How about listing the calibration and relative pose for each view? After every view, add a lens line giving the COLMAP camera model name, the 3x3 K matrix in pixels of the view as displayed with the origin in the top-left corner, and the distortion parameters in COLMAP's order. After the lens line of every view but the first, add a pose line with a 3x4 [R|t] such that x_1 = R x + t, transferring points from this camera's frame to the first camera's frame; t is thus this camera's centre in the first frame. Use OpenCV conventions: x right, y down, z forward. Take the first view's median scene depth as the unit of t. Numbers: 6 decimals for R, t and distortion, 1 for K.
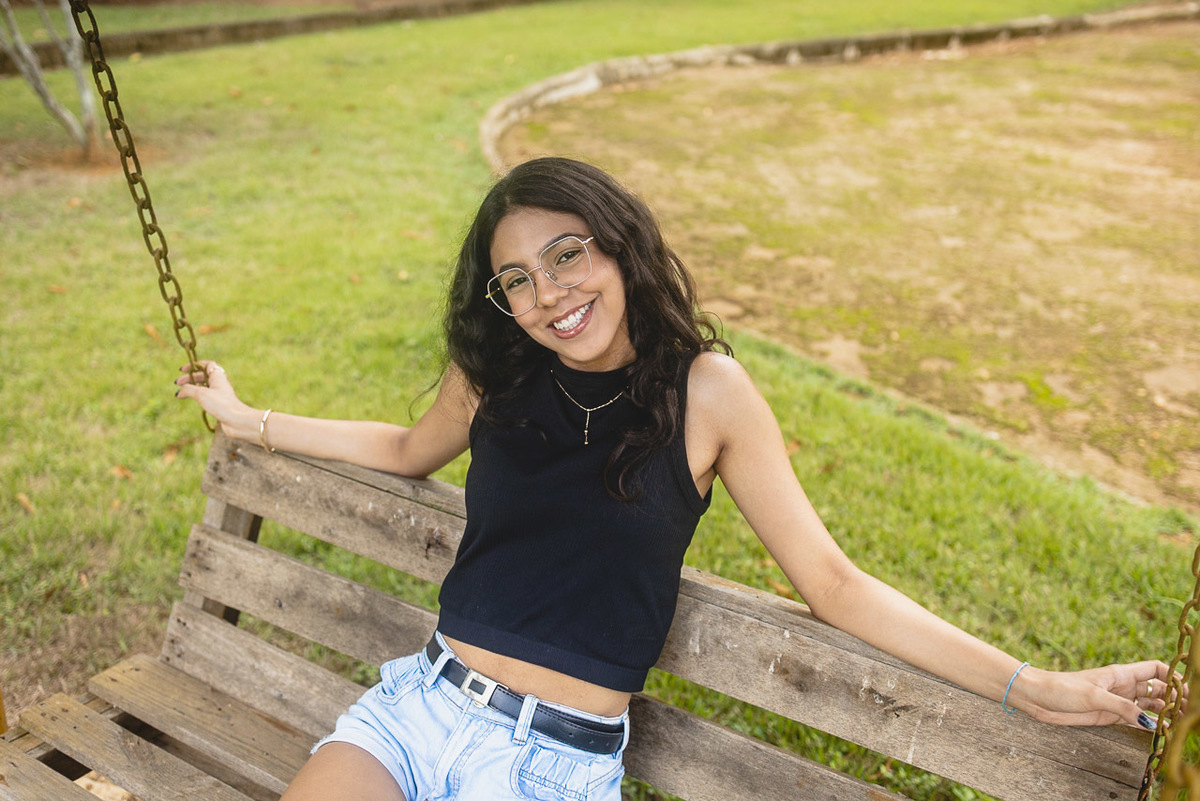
lens RADIAL K [[1209.2, 0, 600.0], [0, 1209.2, 400.5], [0, 0, 1]] dist [0.013125, 0.033930]
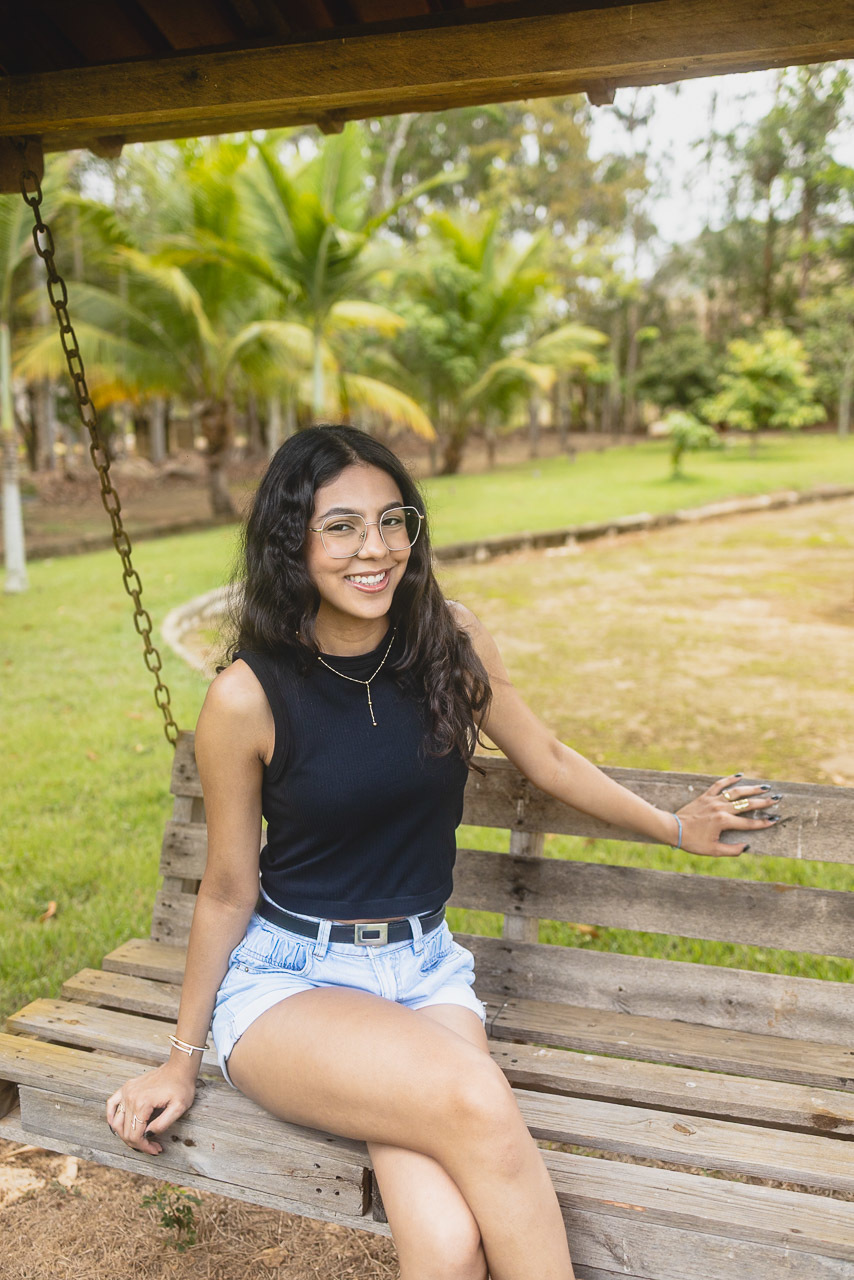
lens RADIAL K [[1289.8, 0, 434.3], [0, 1289.8, 664.9], [0, 0, 1]] dist [0.013125, 0.033930]
pose [[0.977004, -0.095432, 0.190671, -0.100517], [0.137532, 0.965406, -0.221532, 0.088967], [-0.162934, 0.242661, 0.956331, -0.092946]]
